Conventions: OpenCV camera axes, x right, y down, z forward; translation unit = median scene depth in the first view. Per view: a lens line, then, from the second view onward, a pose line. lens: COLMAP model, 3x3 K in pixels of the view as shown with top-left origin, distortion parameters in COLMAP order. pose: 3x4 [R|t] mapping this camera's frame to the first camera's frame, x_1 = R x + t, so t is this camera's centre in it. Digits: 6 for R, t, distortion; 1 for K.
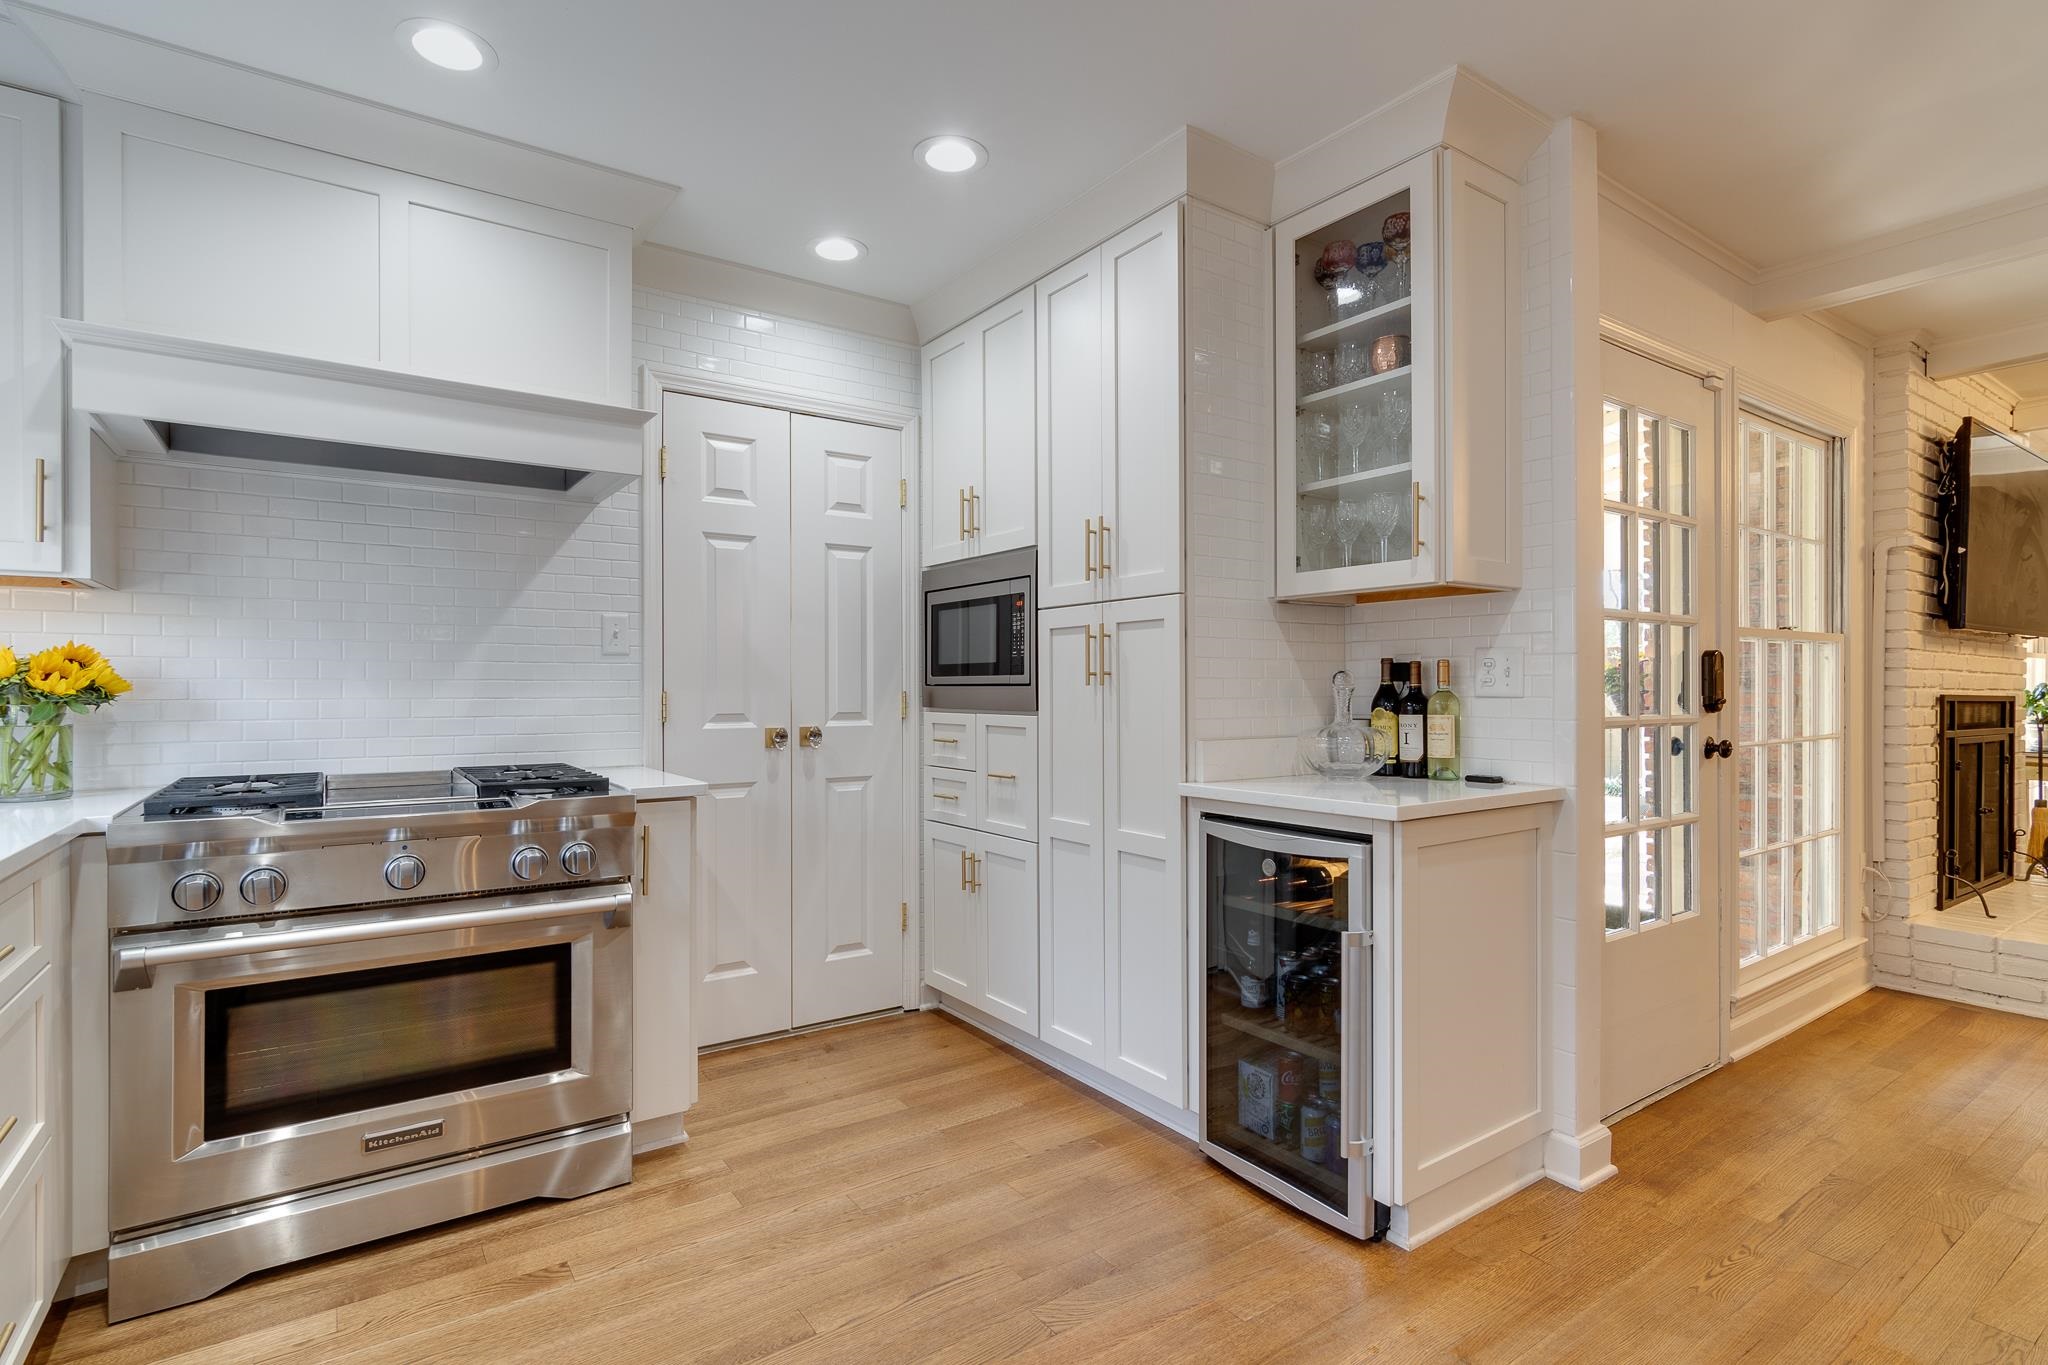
lens RADIAL K [[1014.4, 0, 1050.2], [0, 1014.4, 683.9], [0, 0, 1]] dist [-0.002730, -0.000932]
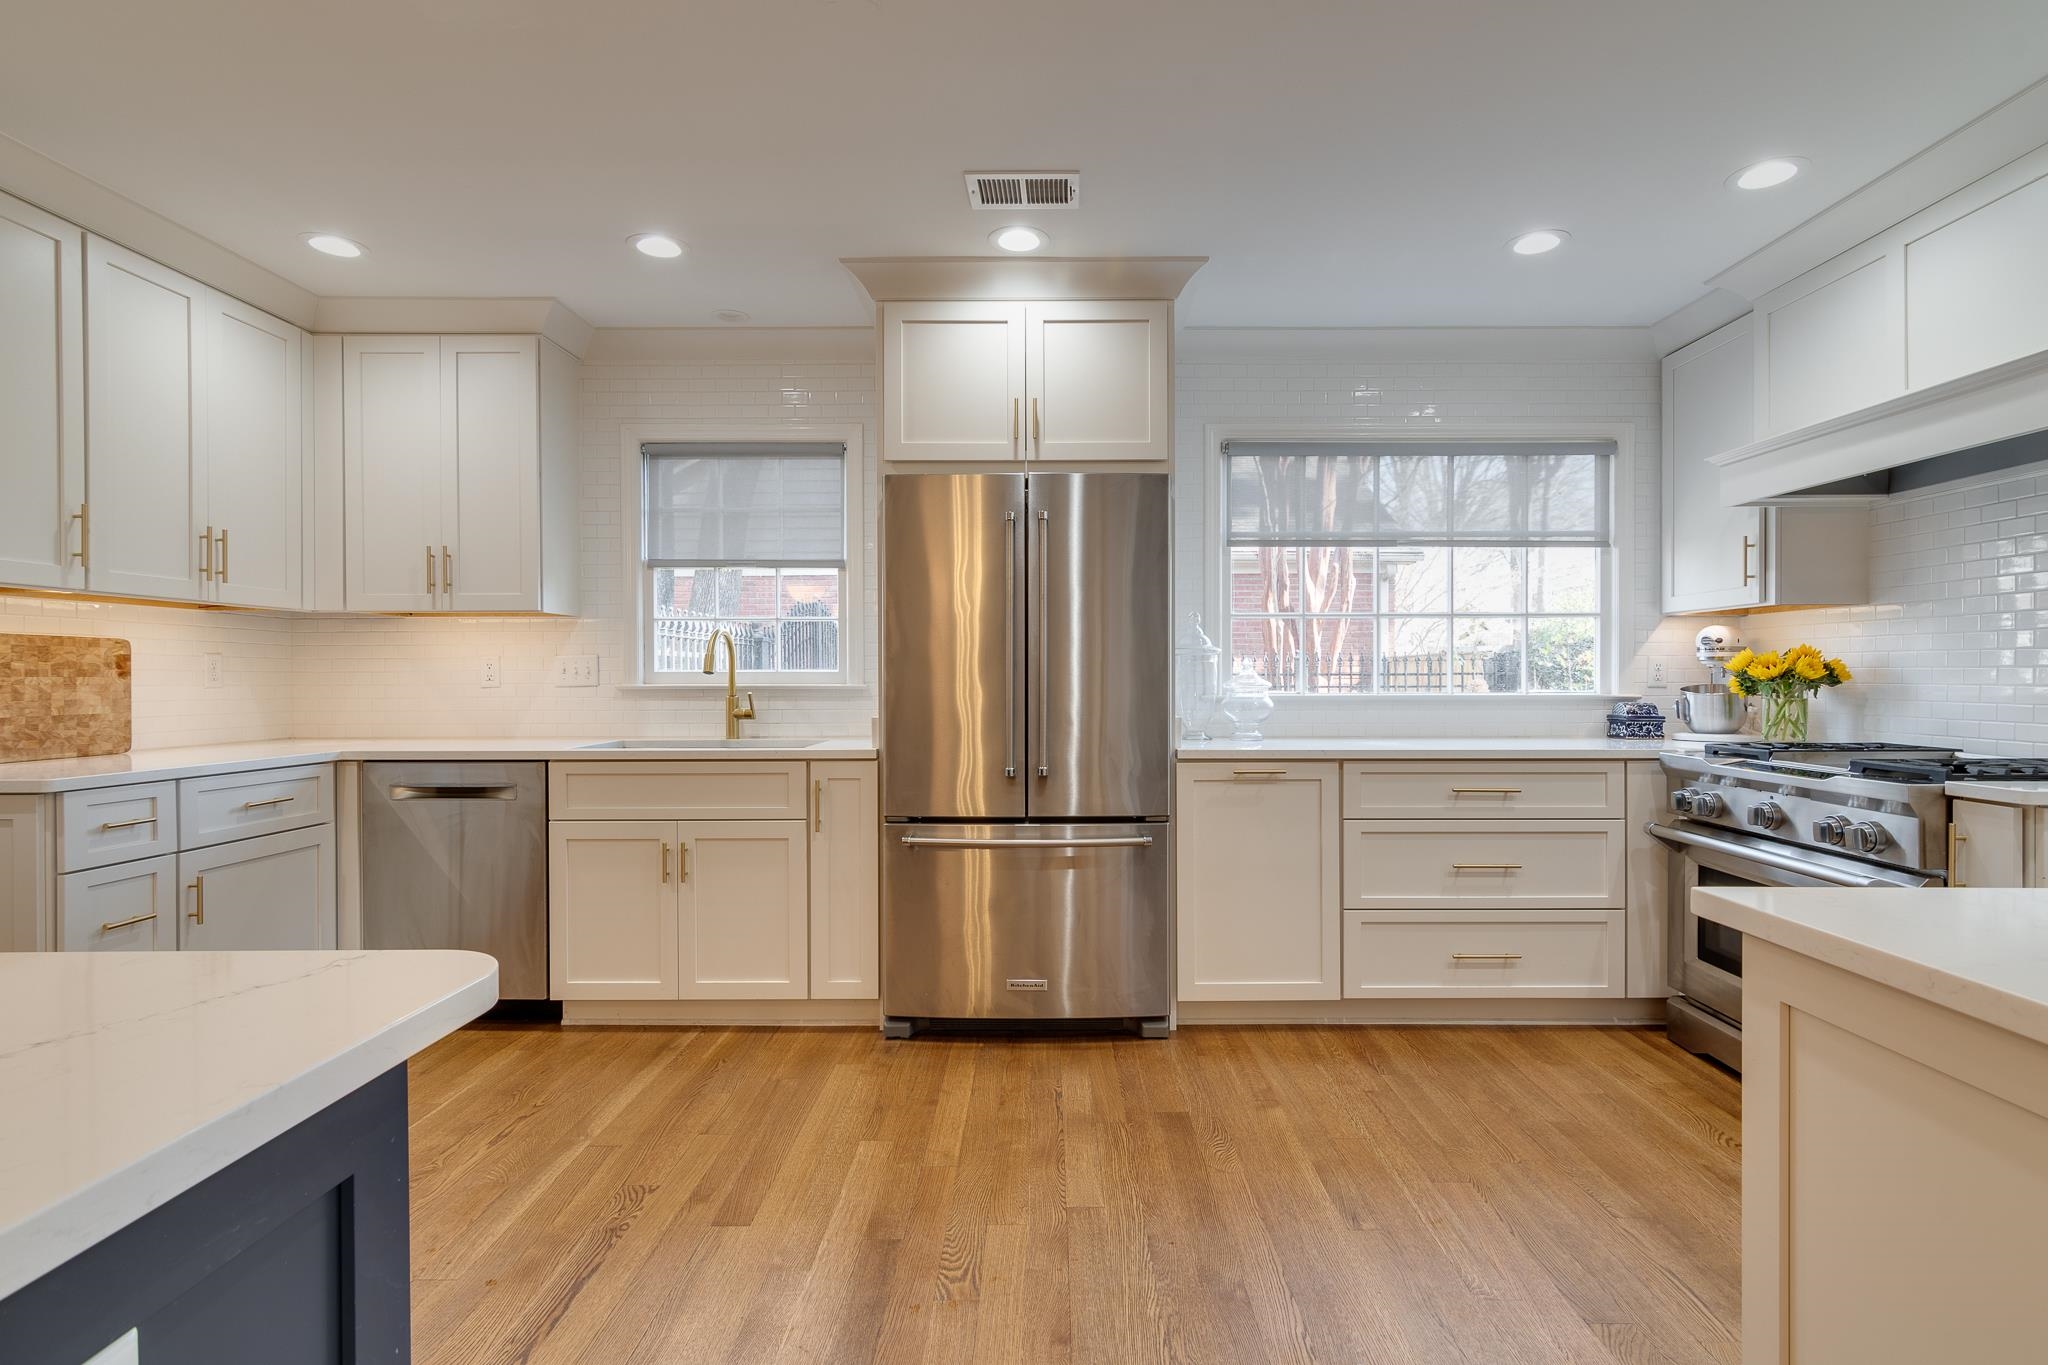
lens RADIAL K [[1014.4, 0, 1050.2], [0, 1014.4, 683.9], [0, 0, 1]] dist [-0.002730, -0.000932]
pose [[-0.580704, 0.011636, -0.814032, 0.850375], [0.007733, 0.999932, 0.008778, -0.003899], [0.814078, -0.001197, -0.580754, 0.877972]]
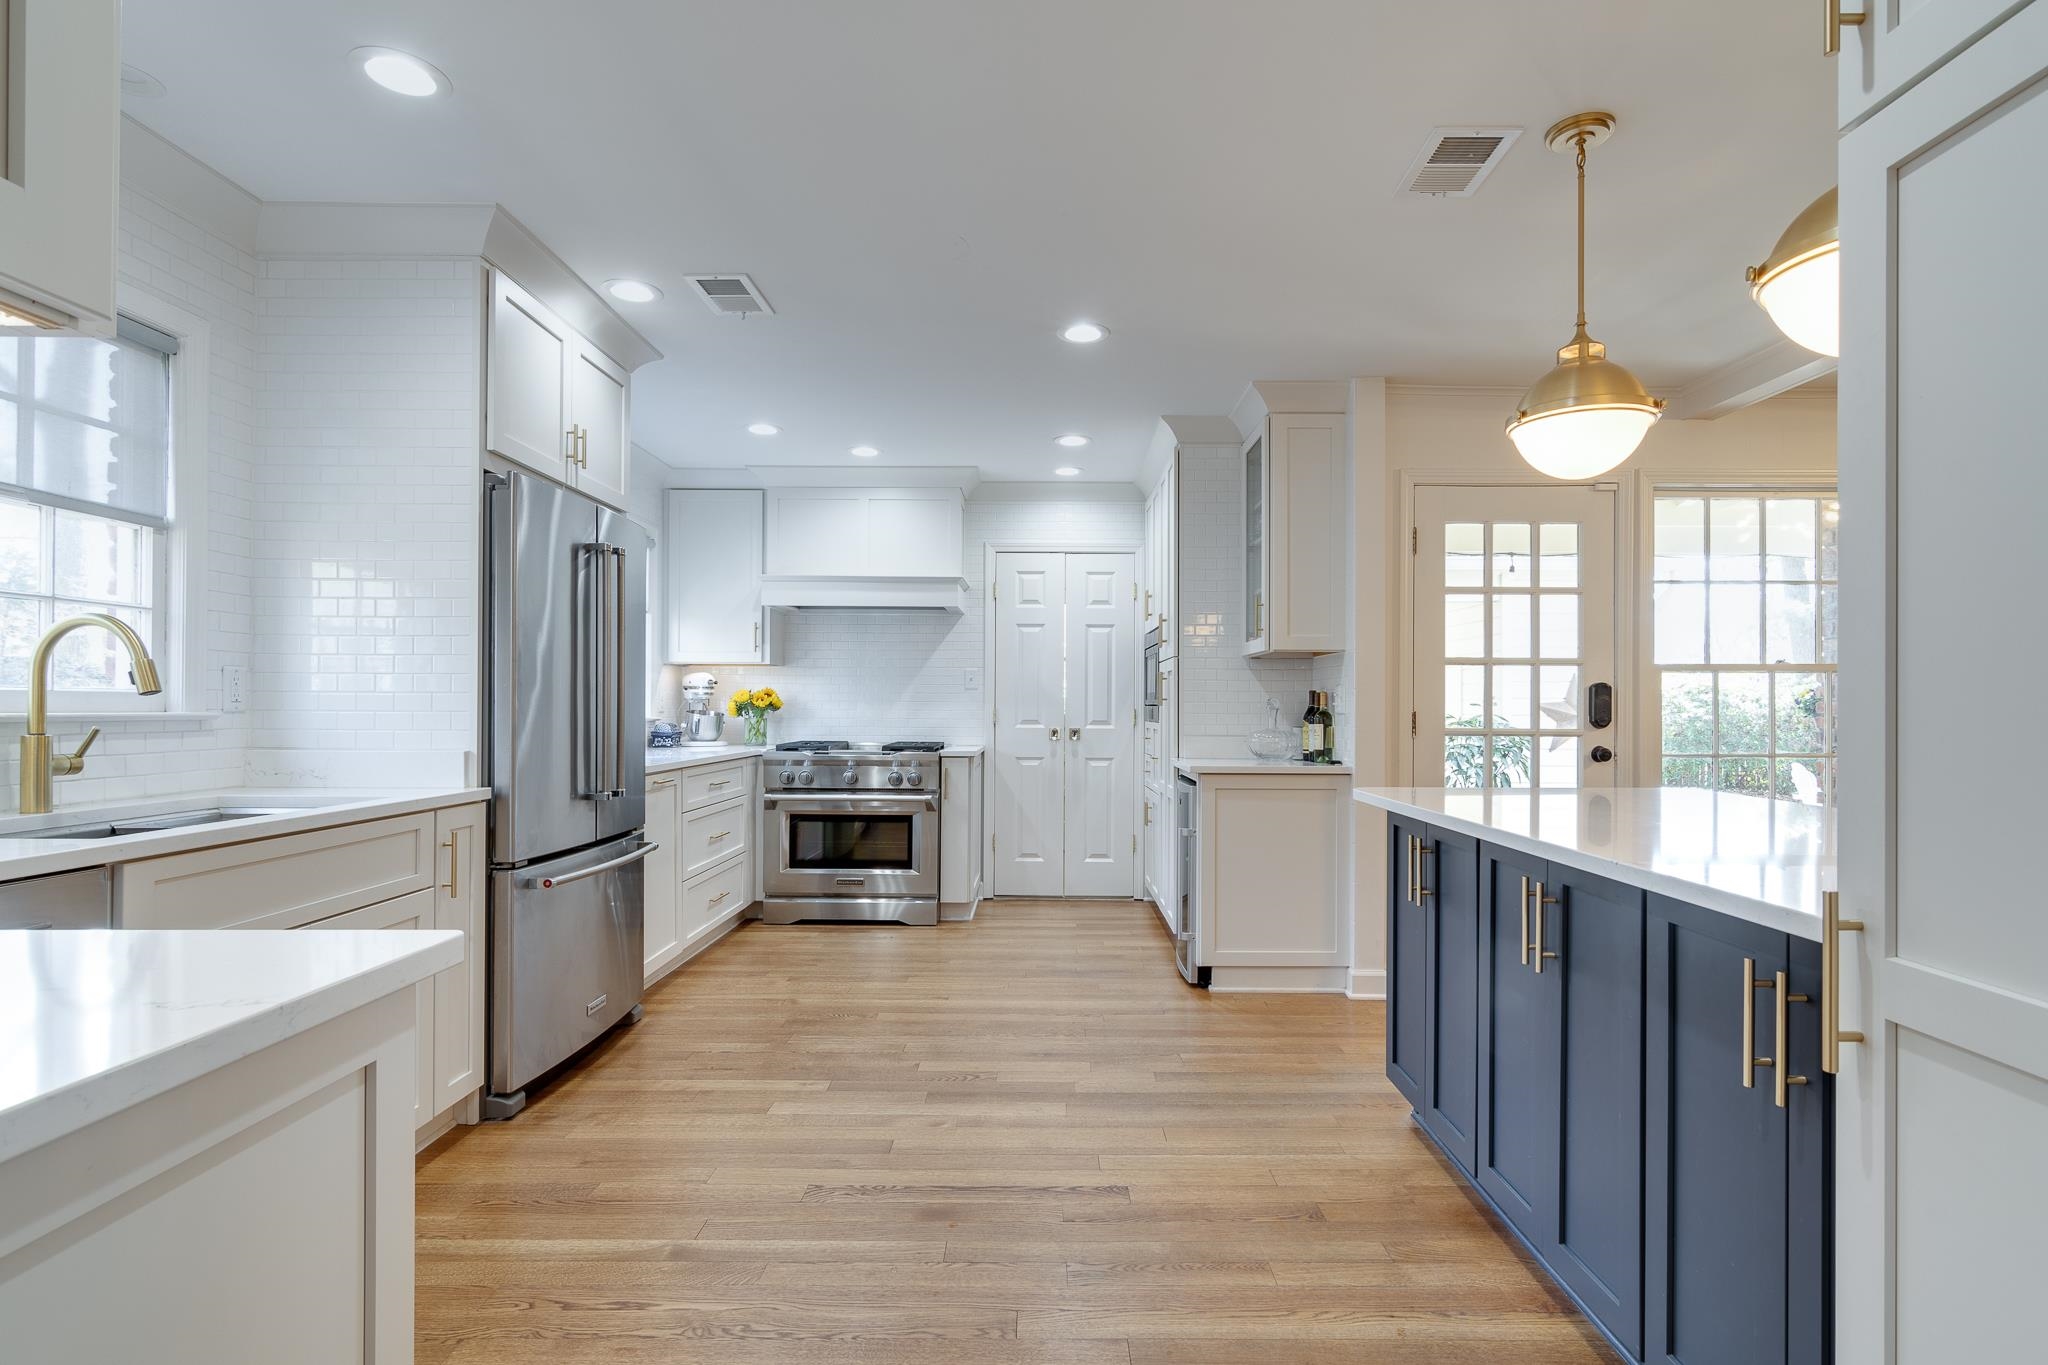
lens RADIAL K [[1014.4, 0, 1050.2], [0, 1014.4, 683.9], [0, 0, 1]] dist [-0.002730, -0.000932]
pose [[0.823420, -0.006202, -0.567398, 1.066963], [-0.004407, 0.999840, -0.017324, -0.006453], [0.567415, 0.016765, 0.823261, -0.713342]]
